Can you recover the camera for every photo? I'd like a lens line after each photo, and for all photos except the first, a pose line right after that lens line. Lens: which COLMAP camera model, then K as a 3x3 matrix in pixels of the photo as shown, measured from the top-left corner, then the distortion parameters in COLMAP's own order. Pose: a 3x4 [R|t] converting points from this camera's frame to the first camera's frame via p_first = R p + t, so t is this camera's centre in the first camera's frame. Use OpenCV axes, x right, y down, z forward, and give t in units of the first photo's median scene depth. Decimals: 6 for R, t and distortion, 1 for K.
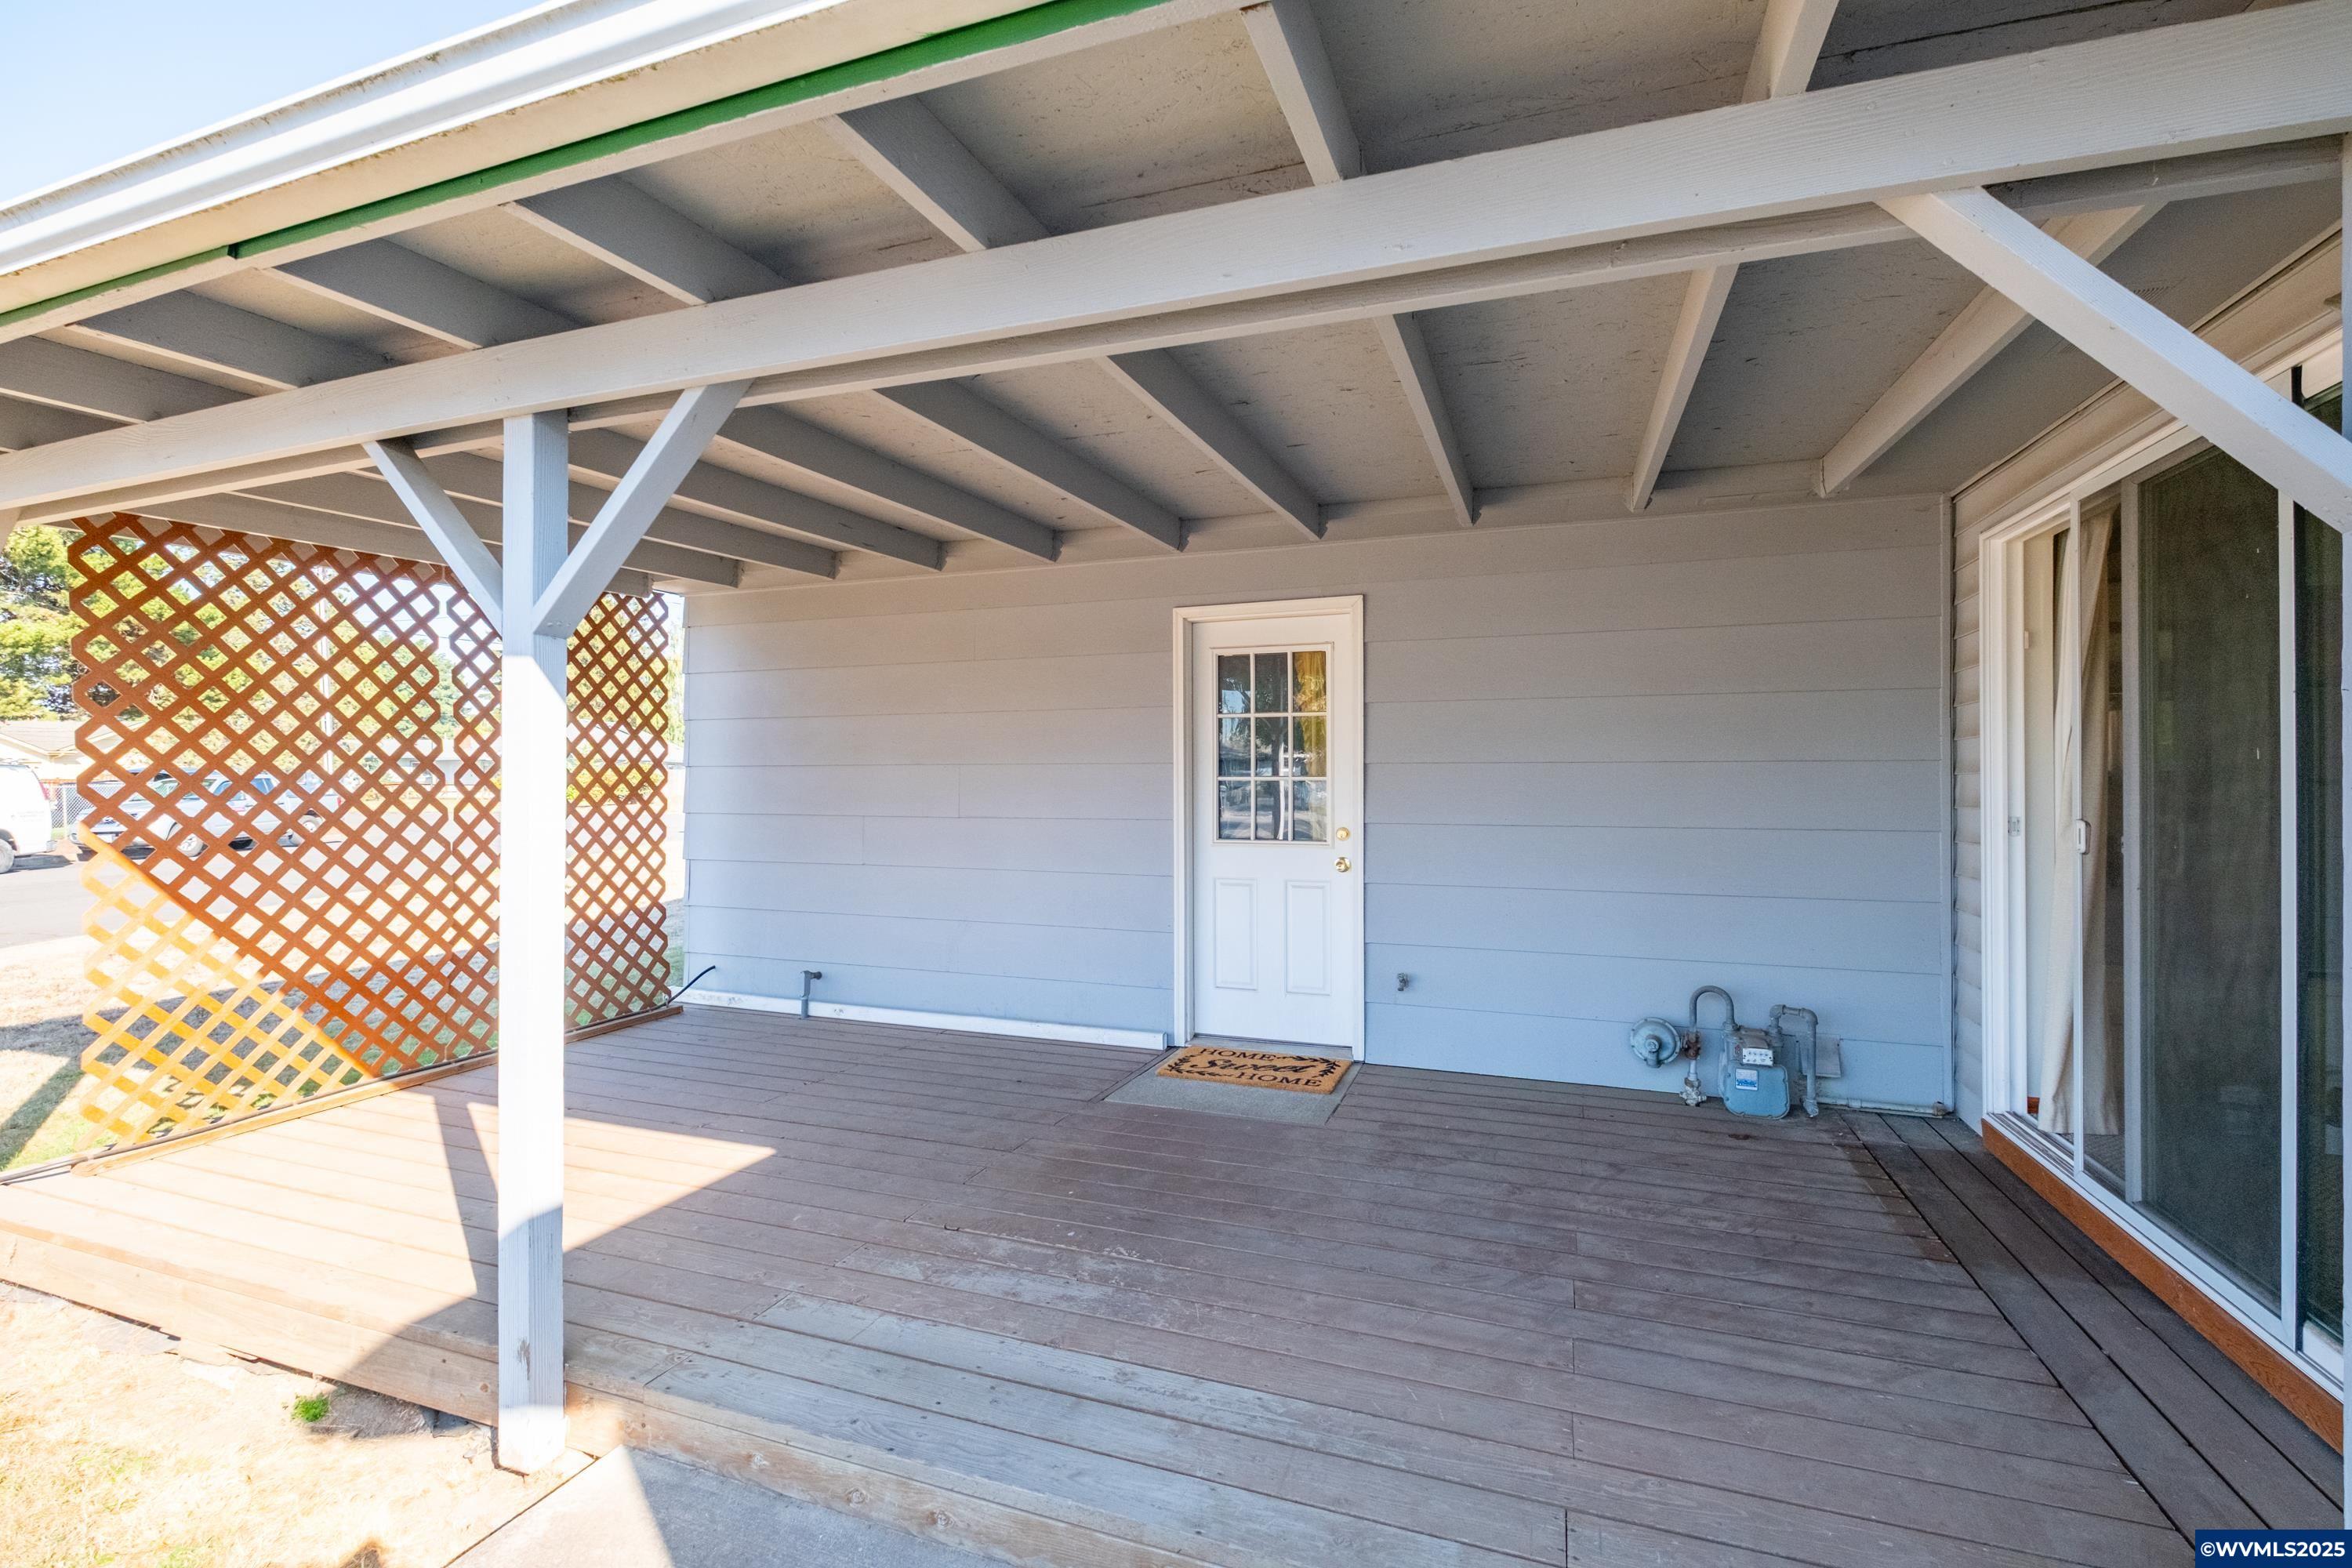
lens RADIAL K [[1017.9, 0, 1196.5], [0, 1017.9, 774.1], [0, 0, 1]] dist [0.002946, -0.006429]
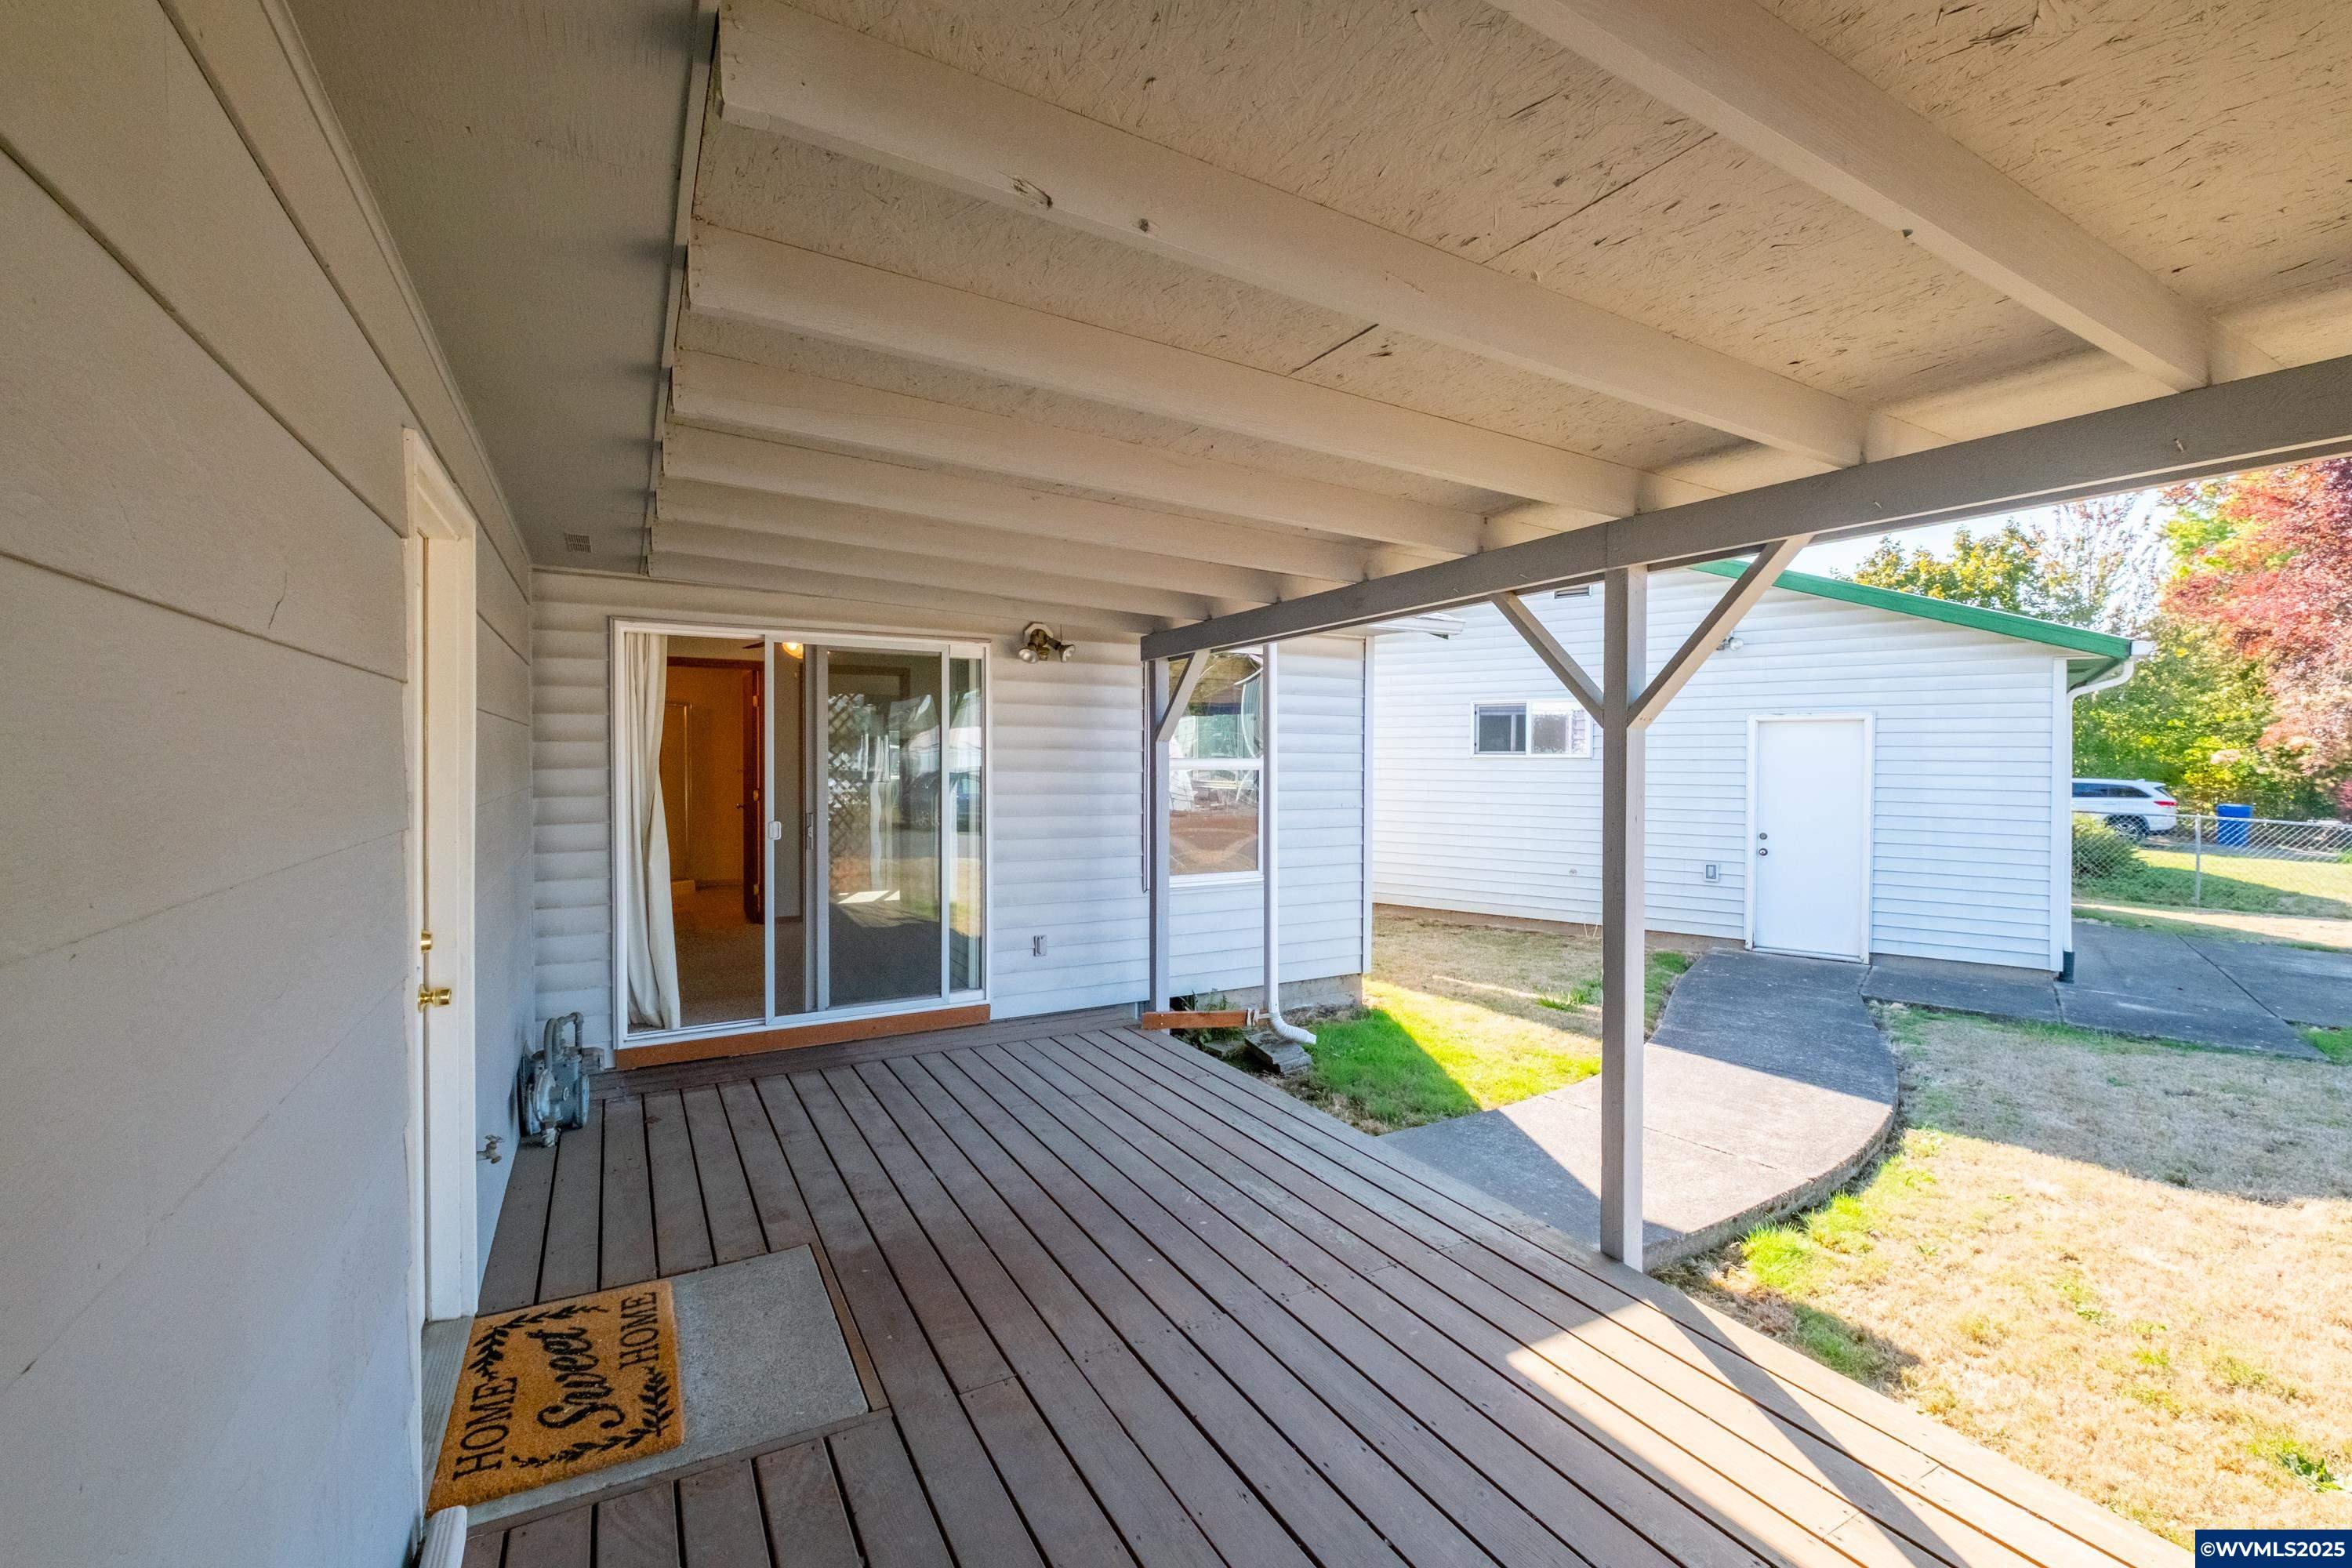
lens RADIAL K [[1017.9, 0, 1196.5], [0, 1017.9, 774.1], [0, 0, 1]] dist [0.002946, -0.006429]
pose [[-0.766265, -0.008932, 0.642463, -0.621615], [-0.004547, 0.999954, 0.008478, -0.042594], [-0.642509, 0.003575, -0.766270, 1.380096]]
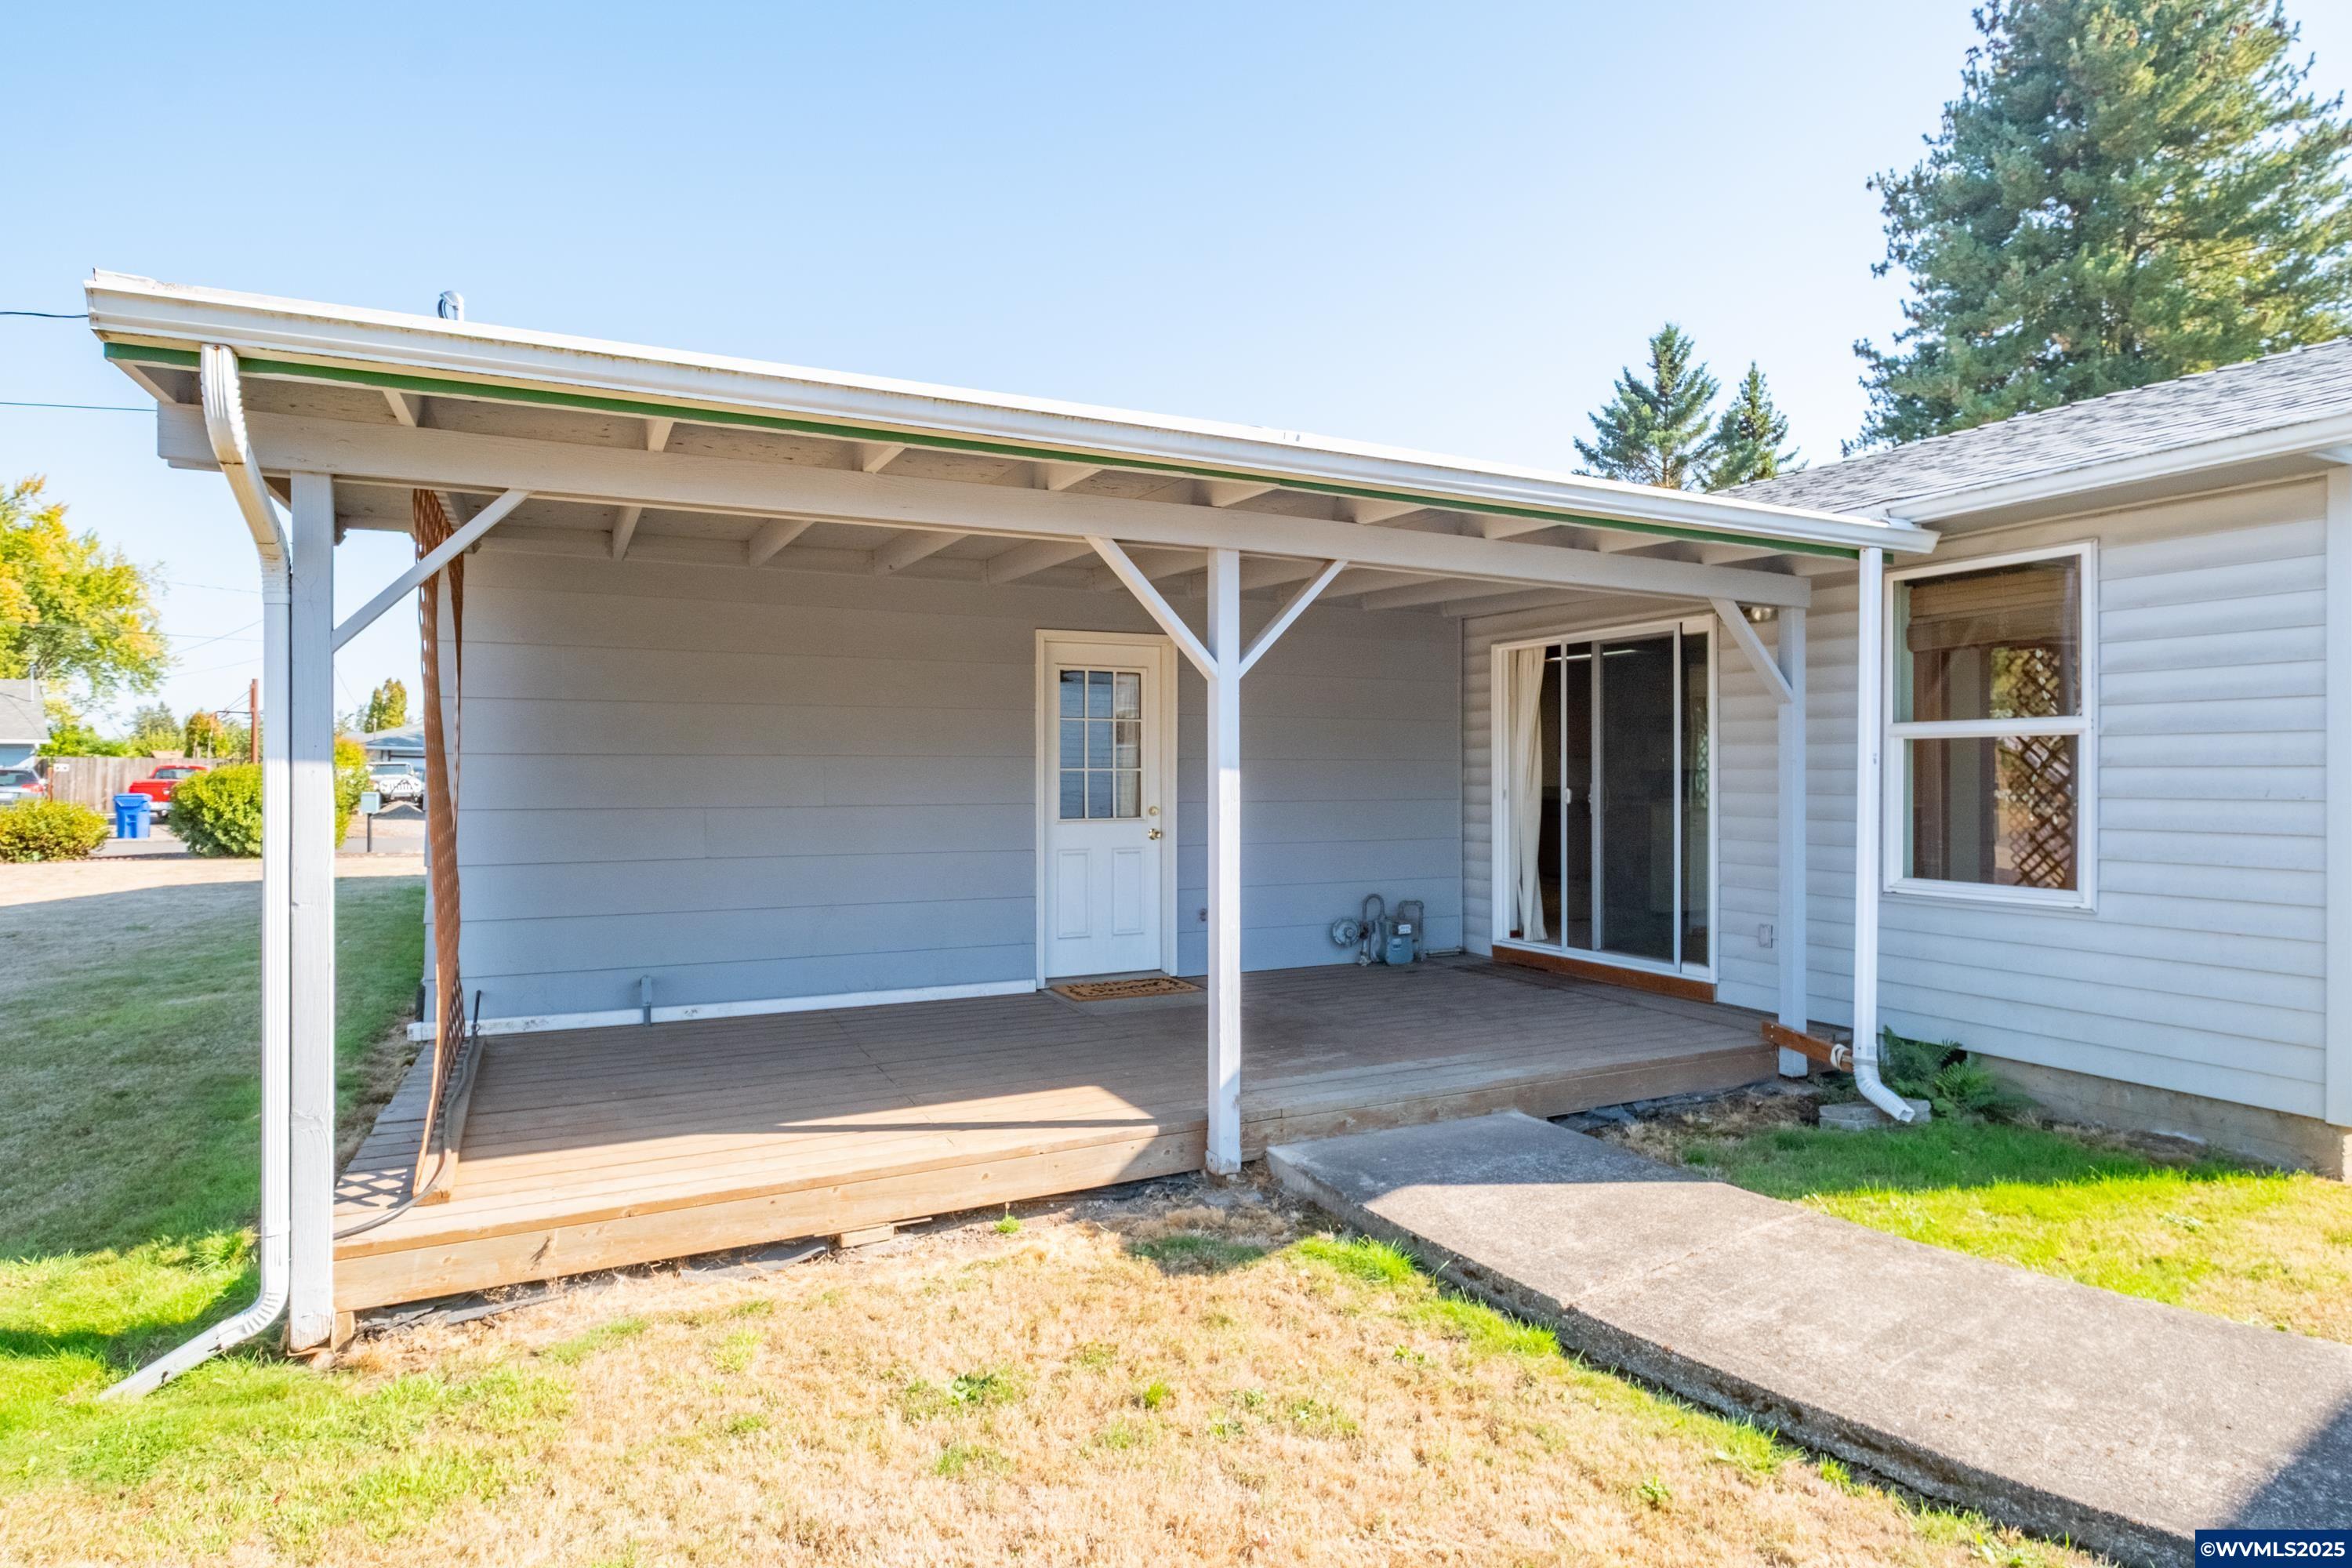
lens RADIAL K [[1309.9, 0, 1207.3], [0, 1309.9, 774.9], [0, 0, 1]] dist [-0.000822, -0.000229]
pose [[0.670654, -0.000229, 0.741771, -1.285883], [-0.004645, 0.999979, 0.004509, 0.004195], [-0.741756, -0.006469, 0.670638, -0.243725]]
